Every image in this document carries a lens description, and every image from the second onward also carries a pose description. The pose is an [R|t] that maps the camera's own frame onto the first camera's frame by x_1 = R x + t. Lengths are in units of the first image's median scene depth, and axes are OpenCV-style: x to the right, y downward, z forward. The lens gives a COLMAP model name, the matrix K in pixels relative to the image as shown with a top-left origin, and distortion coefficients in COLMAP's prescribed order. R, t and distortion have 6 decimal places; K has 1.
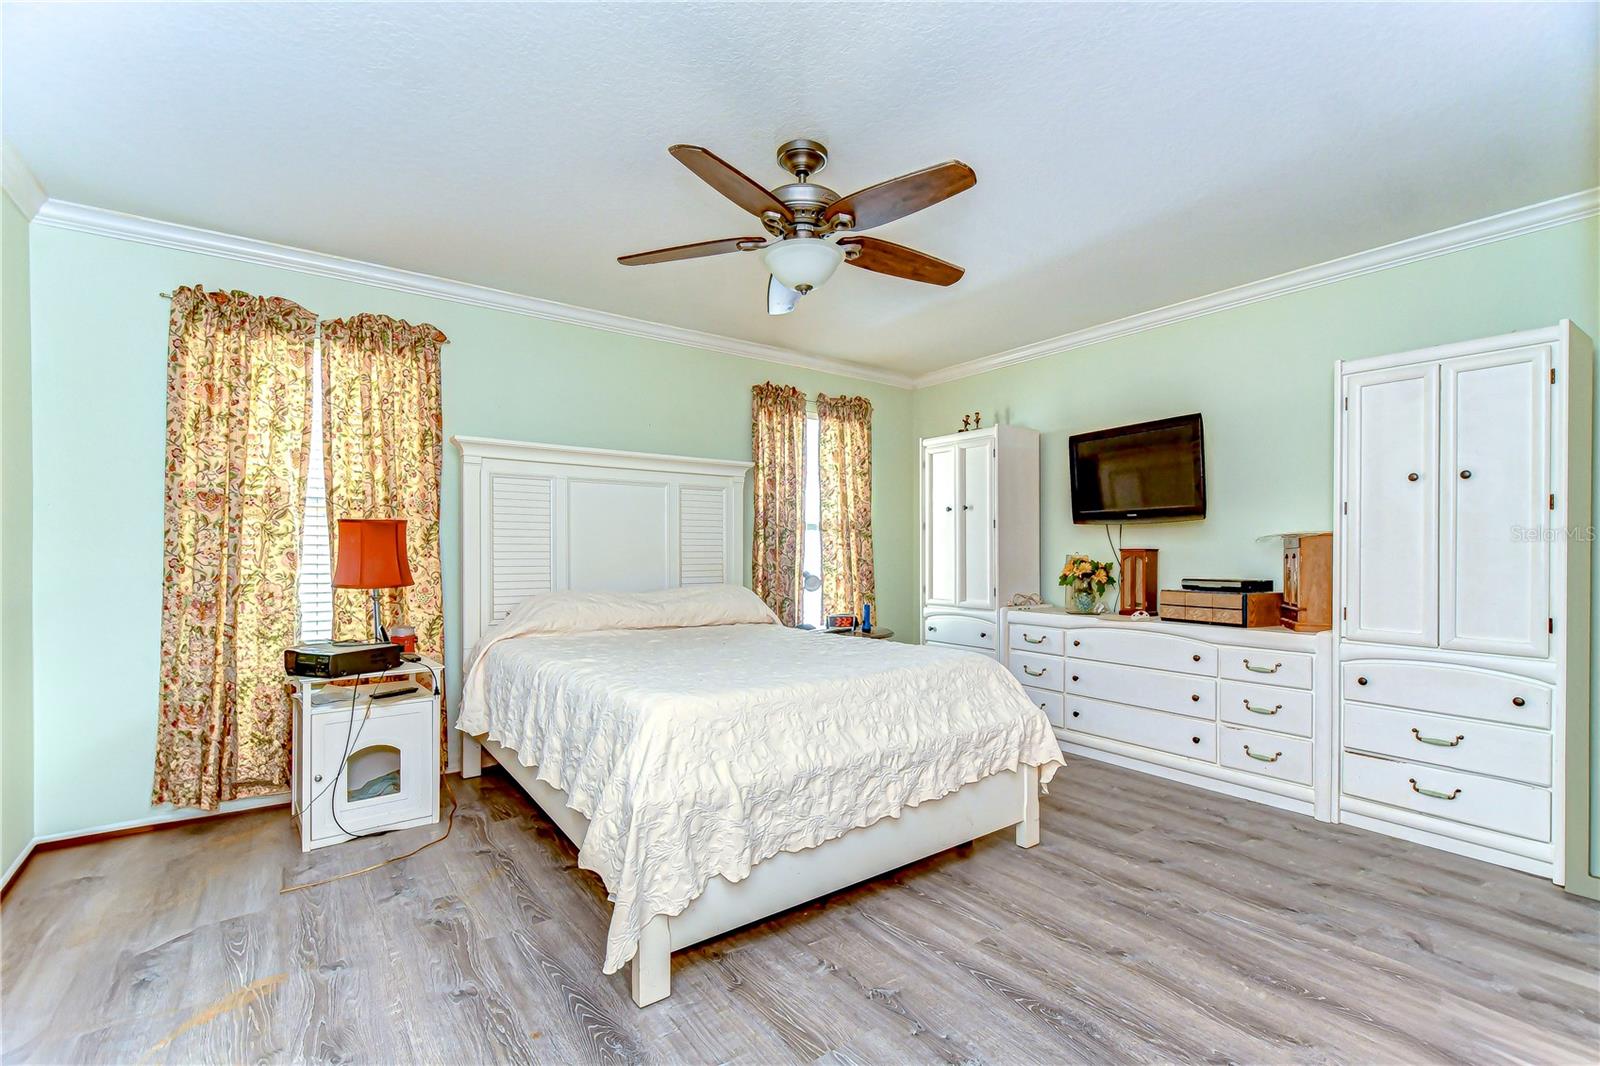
lens RADIAL K [[698.6, 0, 803.5], [0, 698.6, 556.6], [0, 0, 1]] dist [0.011746, -0.009454]
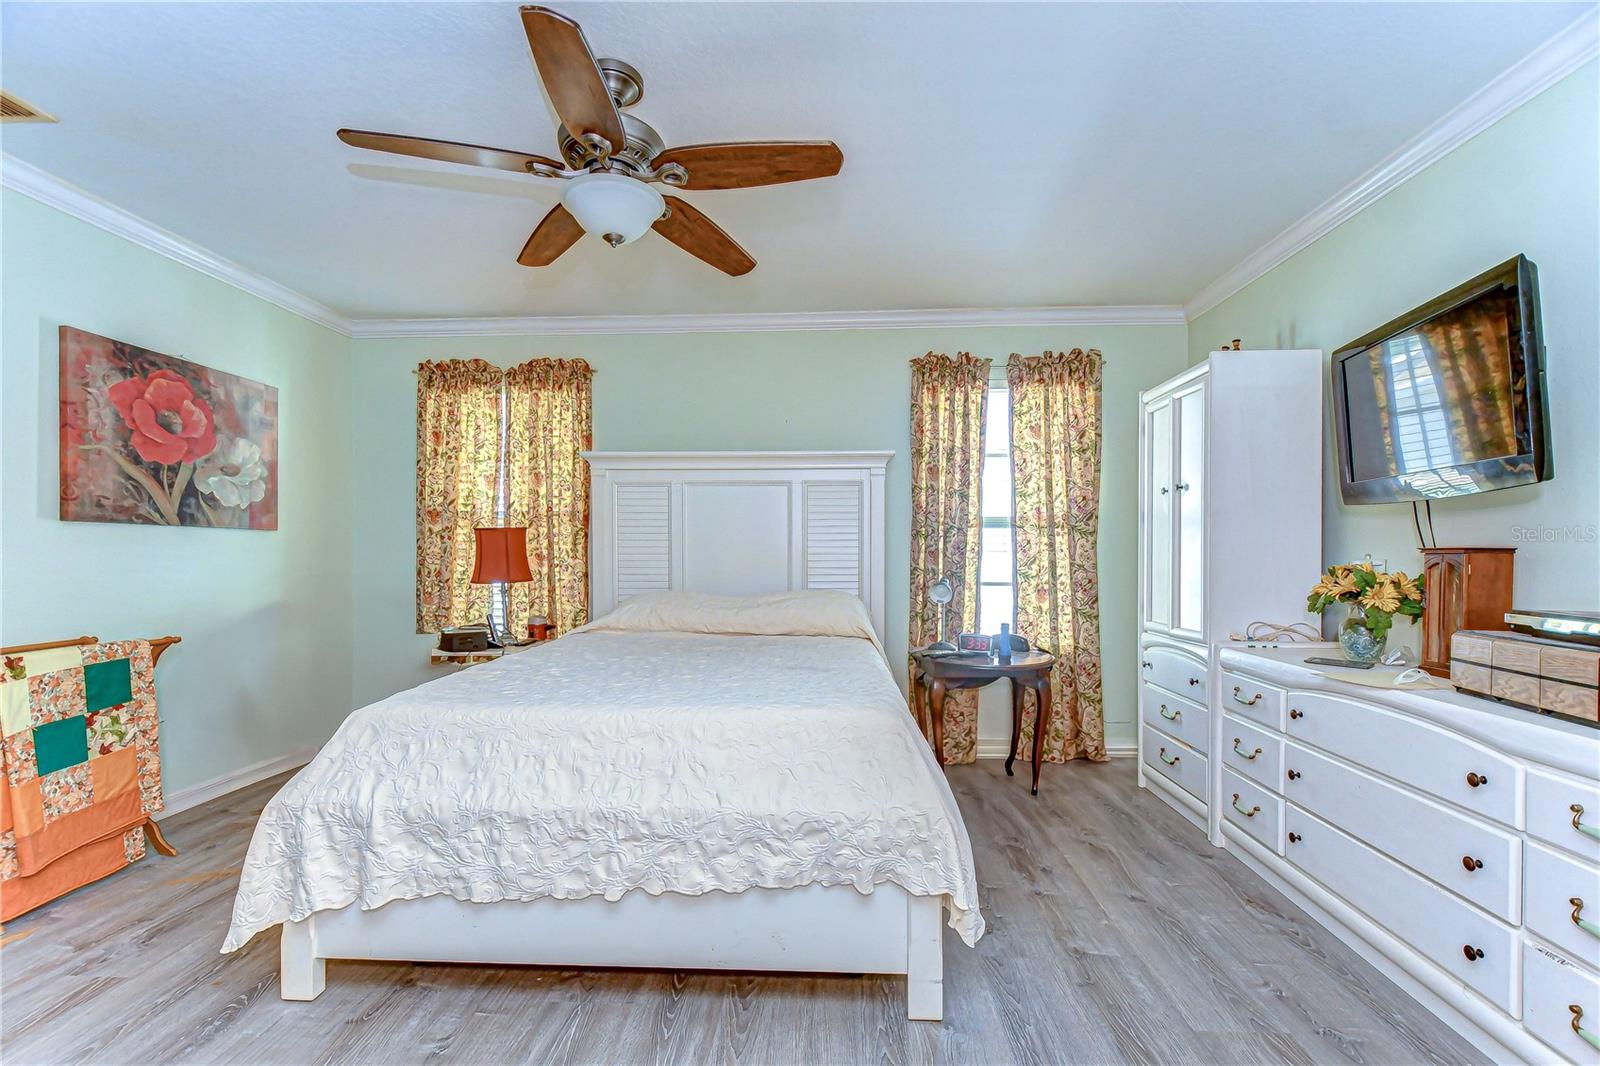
lens RADIAL K [[694.2, 0, 800.9], [0, 694.2, 561.3], [0, 0, 1]] dist [0.011635, -0.010075]
pose [[0.773940, 0.005985, -0.633231, 0.397560], [-0.004747, 0.999982, 0.003649, -0.000597], [0.633241, 0.000182, 0.773954, 0.279116]]
